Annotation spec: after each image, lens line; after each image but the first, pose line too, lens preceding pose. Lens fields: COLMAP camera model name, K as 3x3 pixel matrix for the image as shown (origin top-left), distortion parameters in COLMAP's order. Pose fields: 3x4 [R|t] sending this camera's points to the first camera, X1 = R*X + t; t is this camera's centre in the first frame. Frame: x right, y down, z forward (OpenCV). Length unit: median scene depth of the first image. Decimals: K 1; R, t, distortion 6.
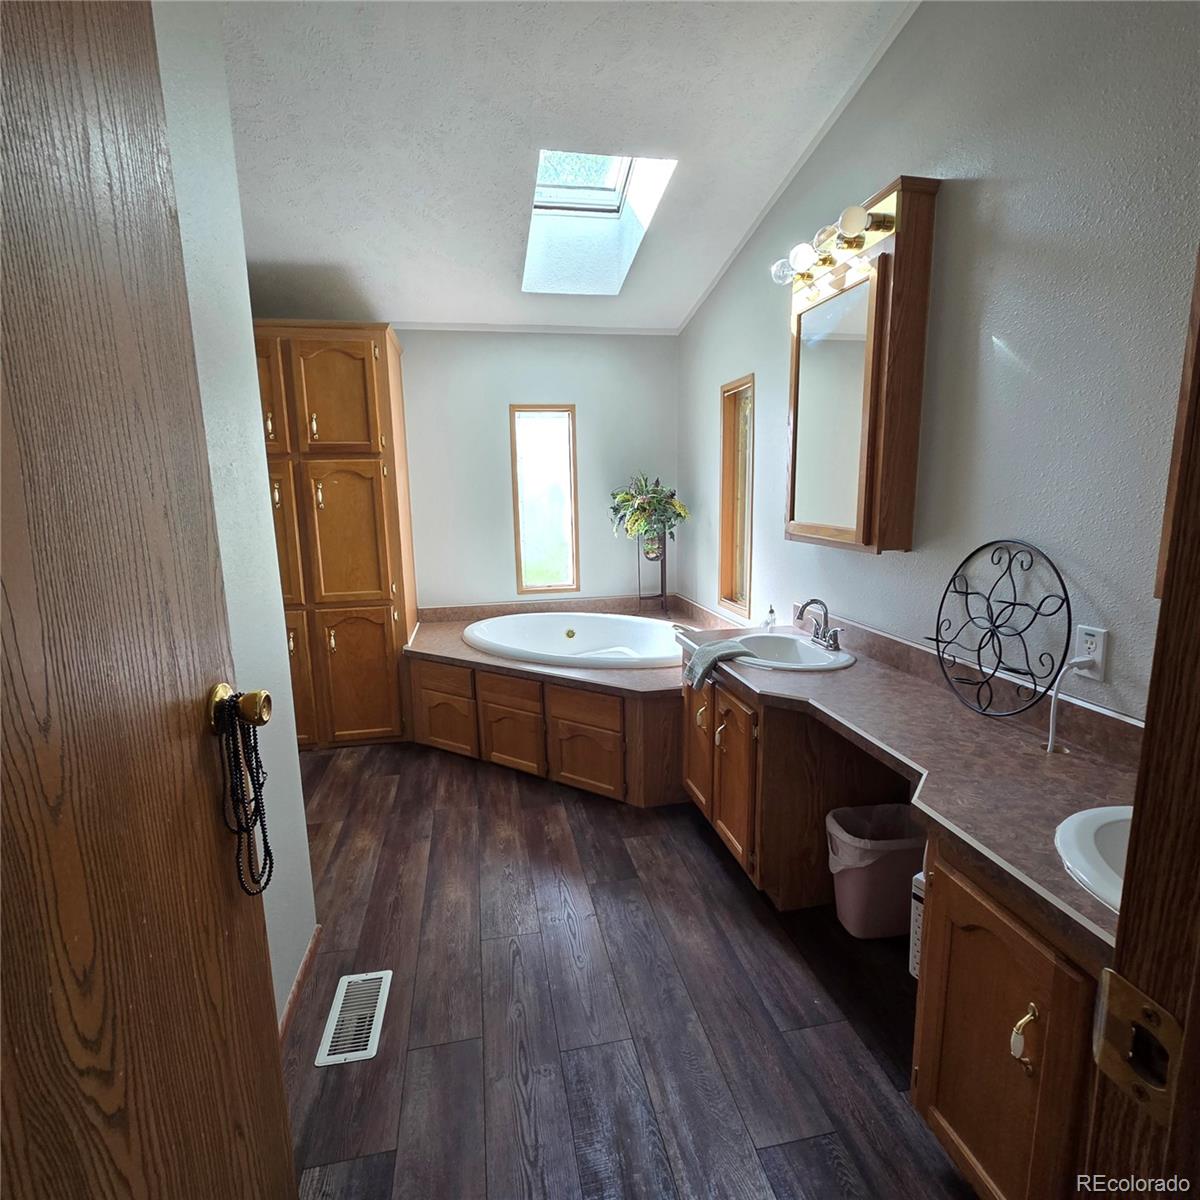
lens RADIAL K [[652.7, 0, 600.7], [0, 652.7, 600.6], [0, 0, 1]] dist [0.006609, -0.001846]
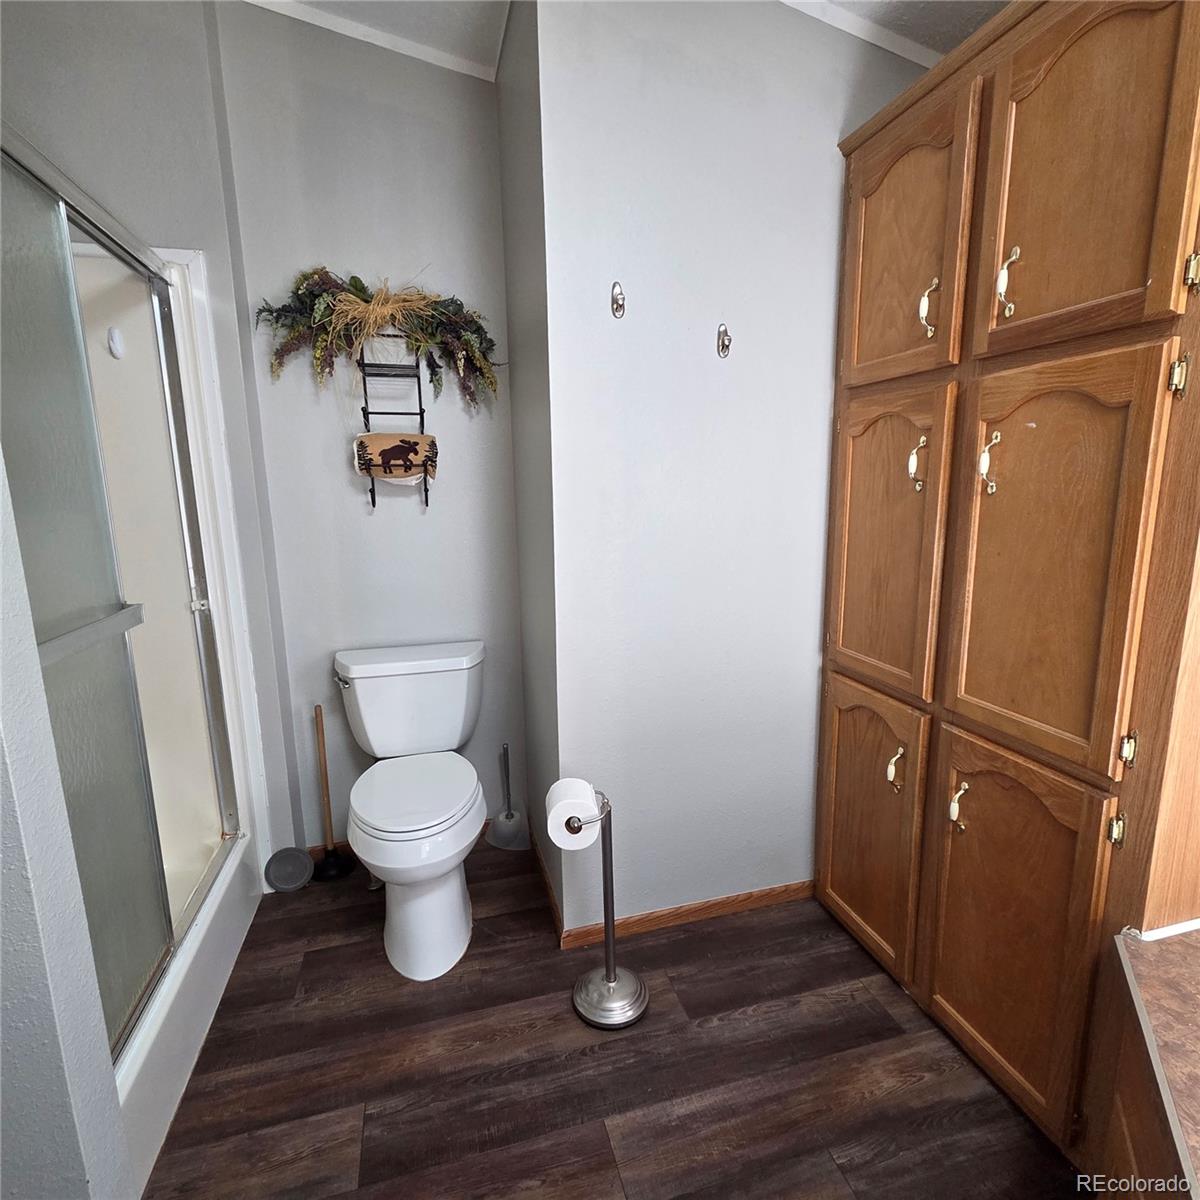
lens RADIAL K [[652.7, 0, 602.8], [0, 652.7, 604.1], [0, 0, 1]] dist [0.006609, -0.001846]
pose [[0.083849, 0.196953, -0.976821, -0.038364], [-0.157798, 0.970528, 0.182139, -0.110395], [0.983905, 0.138869, 0.112457, 0.723504]]
